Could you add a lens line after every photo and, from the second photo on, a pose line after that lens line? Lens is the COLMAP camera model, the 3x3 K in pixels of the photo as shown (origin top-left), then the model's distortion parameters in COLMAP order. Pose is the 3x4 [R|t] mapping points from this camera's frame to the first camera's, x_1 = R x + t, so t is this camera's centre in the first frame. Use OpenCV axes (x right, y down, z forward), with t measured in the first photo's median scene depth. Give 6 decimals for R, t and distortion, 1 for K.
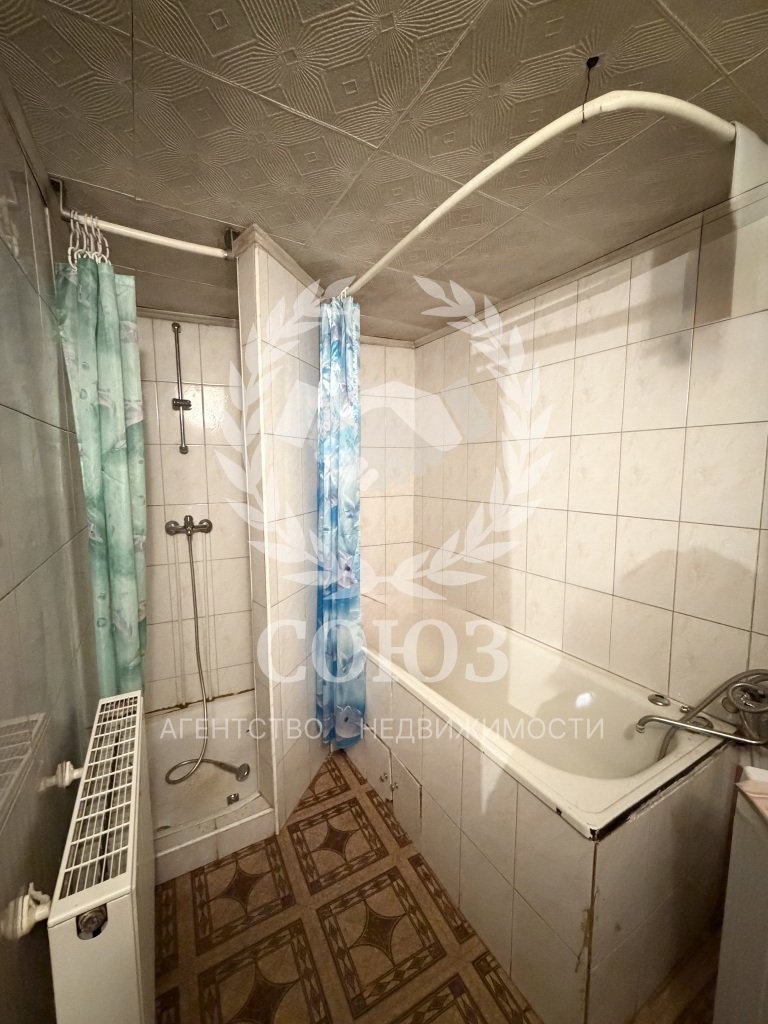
lens RADIAL K [[407.9, 0, 383.5], [0, 407.9, 509.6], [0, 0, 1]] dist [-0.000293, -0.000038]
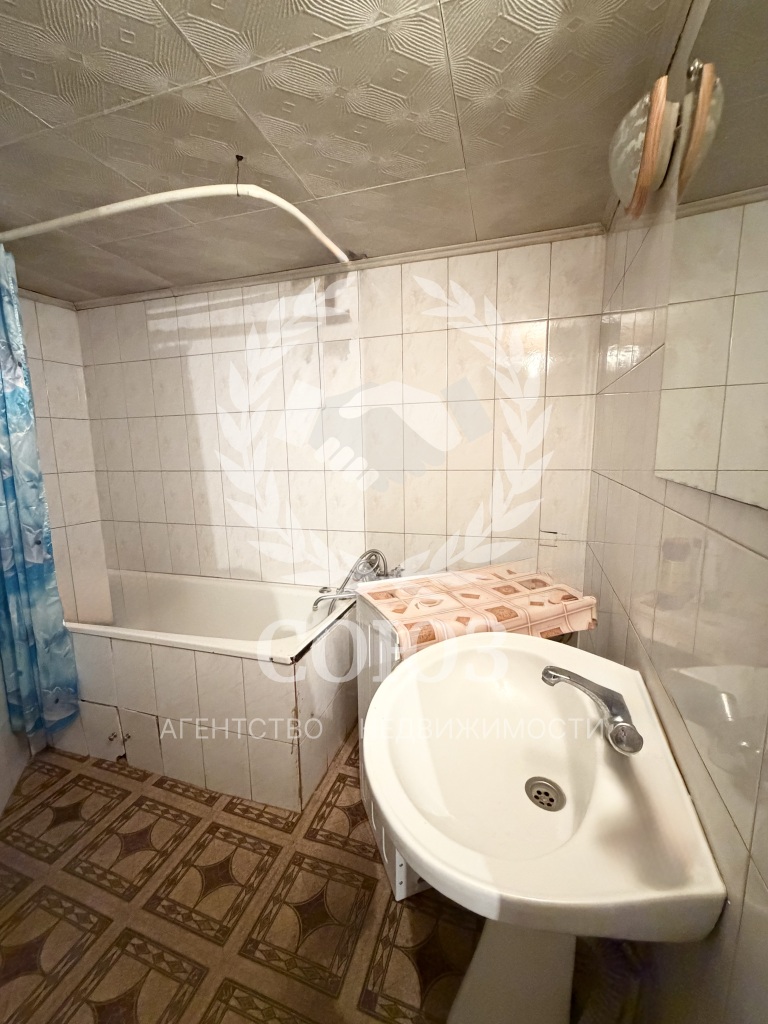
lens RADIAL K [[407.9, 0, 383.7], [0, 407.9, 510.3], [0, 0, 1]] dist [-0.000293, -0.000038]
pose [[0.735522, -0.111067, 0.668335, -0.120284], [0.084476, 0.993807, 0.072188, 0.069455], [-0.672214, 0.003362, 0.740349, -0.228122]]
